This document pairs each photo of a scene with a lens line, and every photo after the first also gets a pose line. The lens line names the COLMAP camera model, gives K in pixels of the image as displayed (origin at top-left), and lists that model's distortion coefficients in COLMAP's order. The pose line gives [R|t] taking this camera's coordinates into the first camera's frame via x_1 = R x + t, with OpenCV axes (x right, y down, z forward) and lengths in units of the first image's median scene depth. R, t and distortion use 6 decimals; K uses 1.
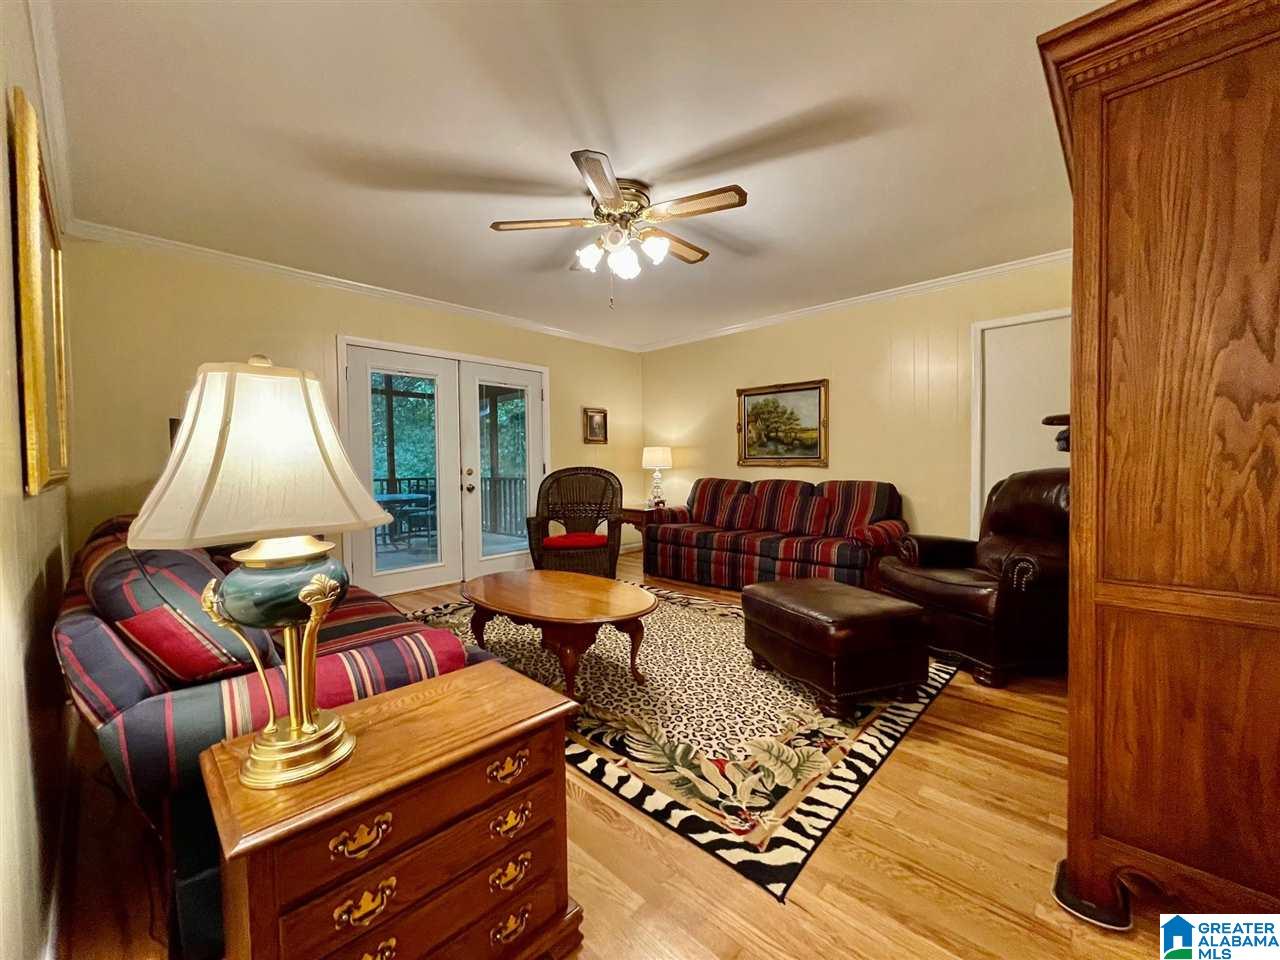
lens RADIAL K [[516.9, 0, 639.9], [0, 516.9, 480.4], [0, 0, 1]] dist [-0.000312, 0.000070]
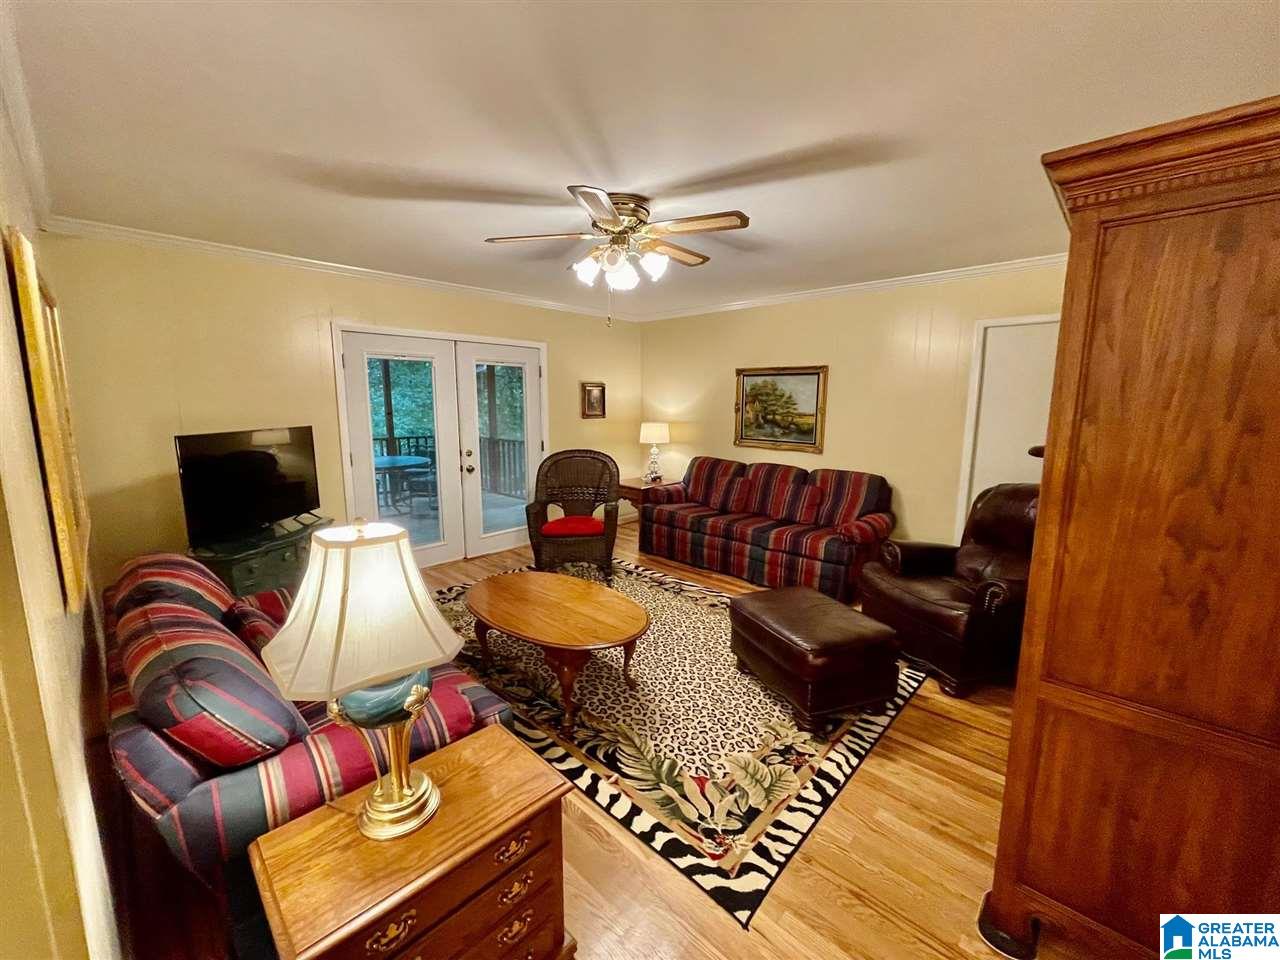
lens RADIAL K [[516.9, 0, 640.2], [0, 516.9, 481.0], [0, 0, 1]] dist [-0.000312, 0.000070]
pose [[0.999865, 0.015986, 0.003733, 0.007470], [-0.016322, 0.992354, 0.122344, -0.197333], [-0.001748, -0.122388, 0.992481, -0.026285]]
